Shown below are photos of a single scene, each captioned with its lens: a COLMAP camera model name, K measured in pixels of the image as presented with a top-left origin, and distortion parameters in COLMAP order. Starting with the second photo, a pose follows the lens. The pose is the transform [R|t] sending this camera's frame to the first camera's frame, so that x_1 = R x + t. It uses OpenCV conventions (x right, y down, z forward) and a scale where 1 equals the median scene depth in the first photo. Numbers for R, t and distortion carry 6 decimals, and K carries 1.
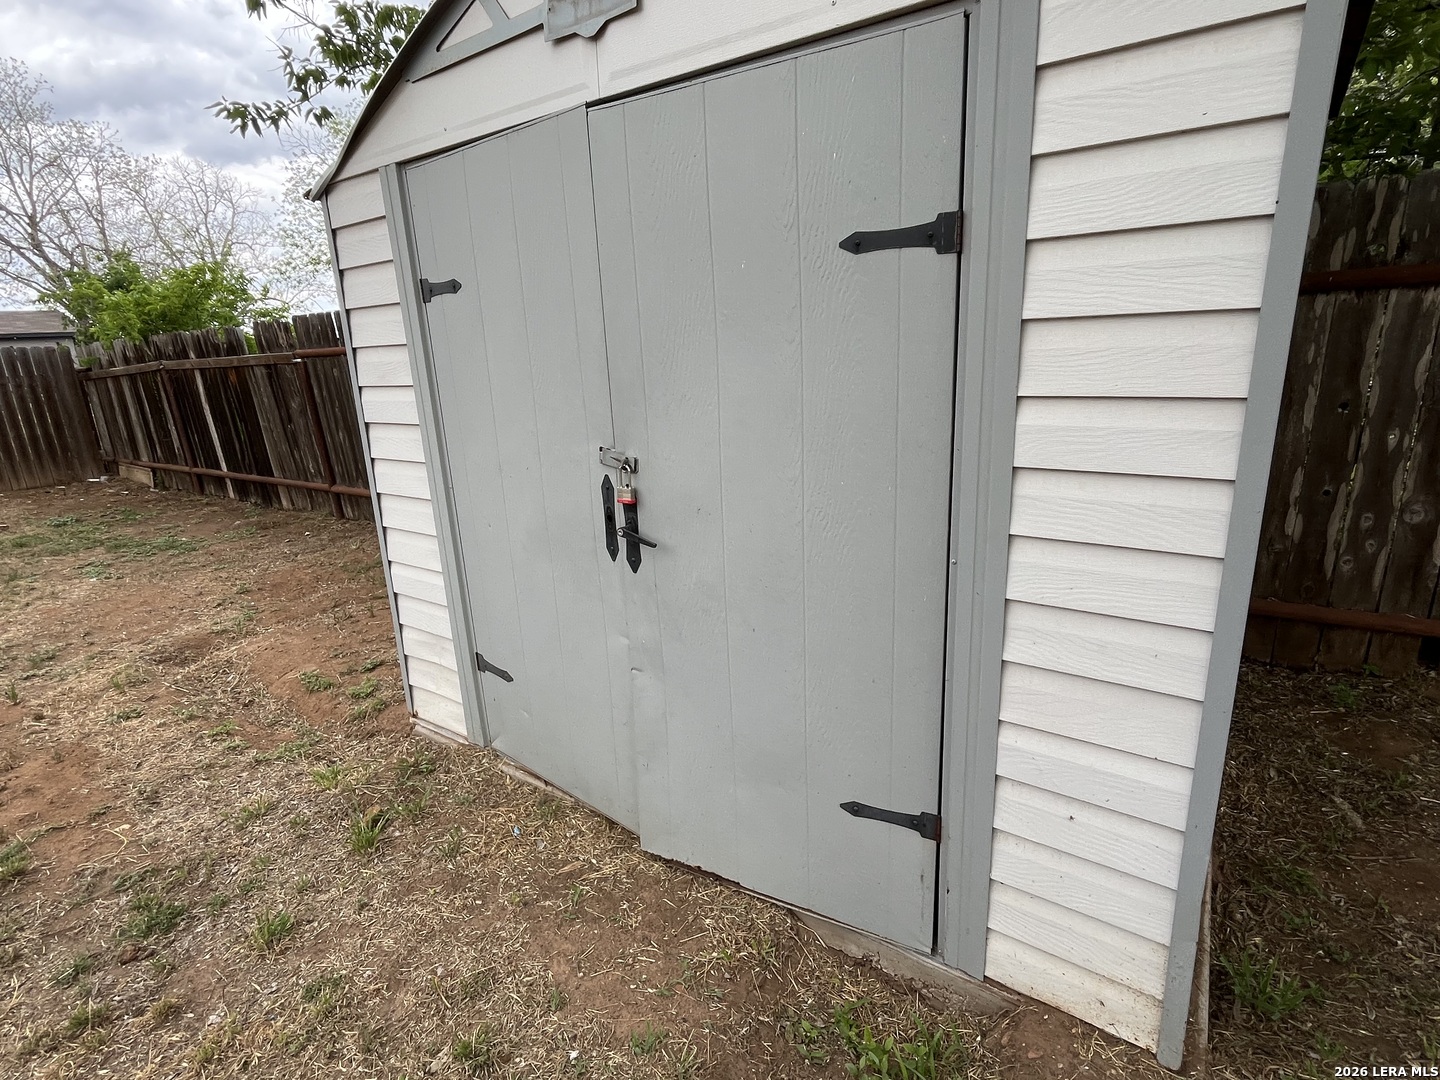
lens RADIAL K [[743.9, 0, 720.0], [0, 743.9, 540.0], [0, 0, 1]] dist [-0.004278, -0.000429]
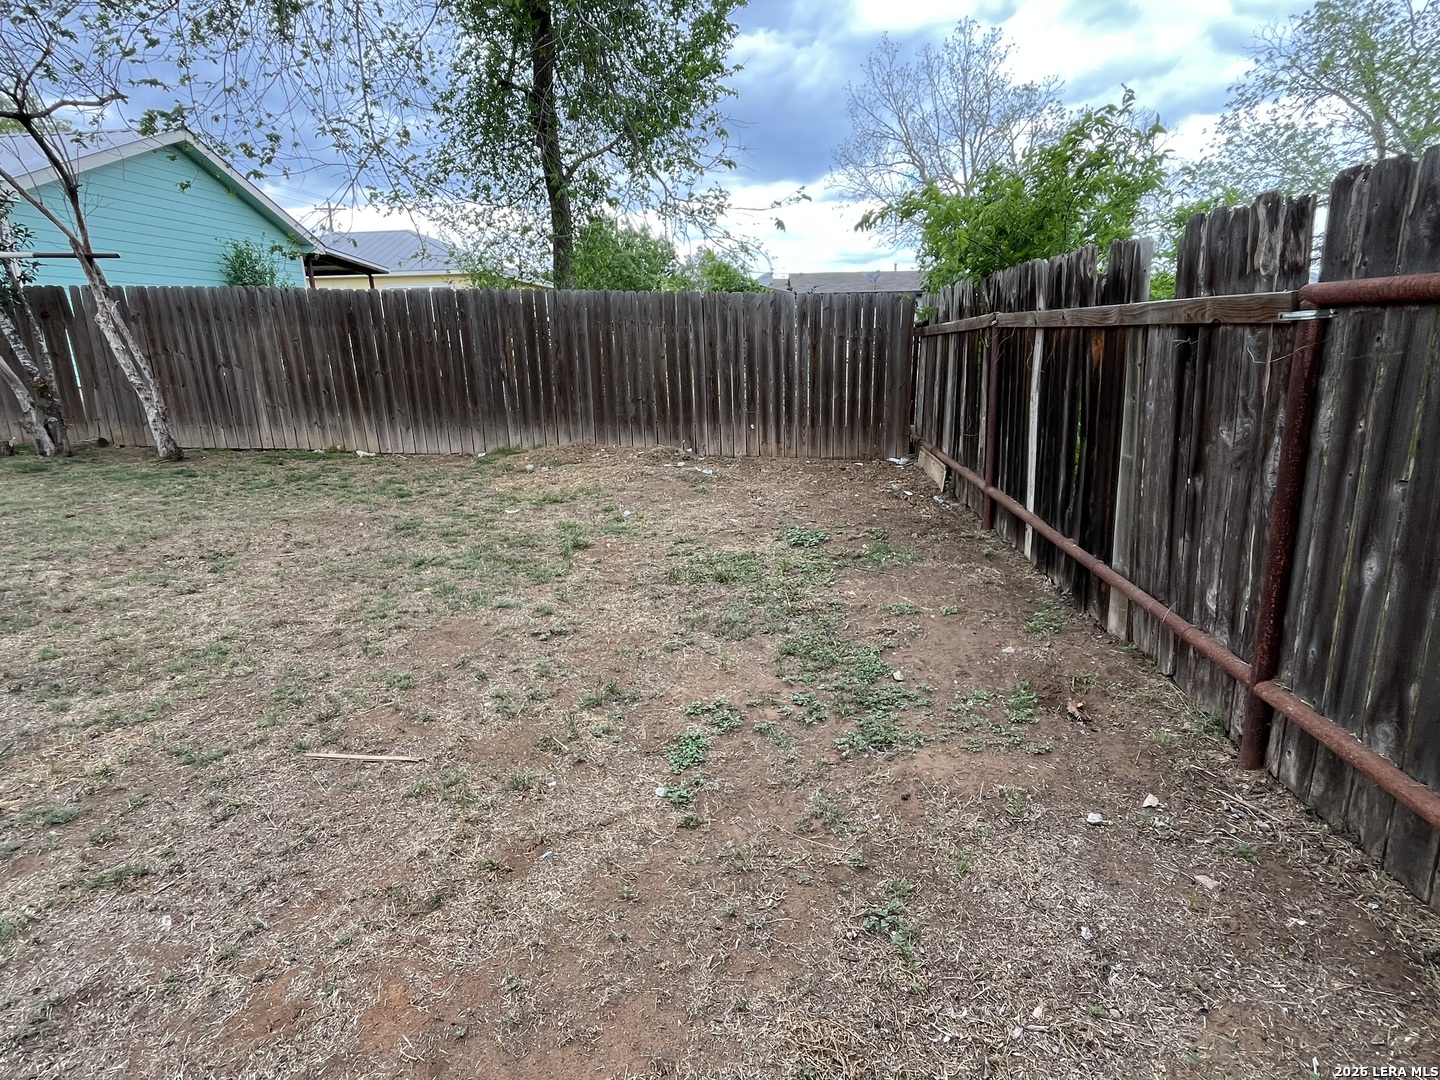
lens RADIAL K [[743.9, 0, 720.0], [0, 743.9, 540.0], [0, 0, 1]] dist [-0.004278, -0.000429]
pose [[0.522042, 0.274651, -0.807489, -0.319628], [-0.240120, 0.955769, 0.169848, -0.109578], [0.818422, 0.105226, 0.564900, 0.478475]]
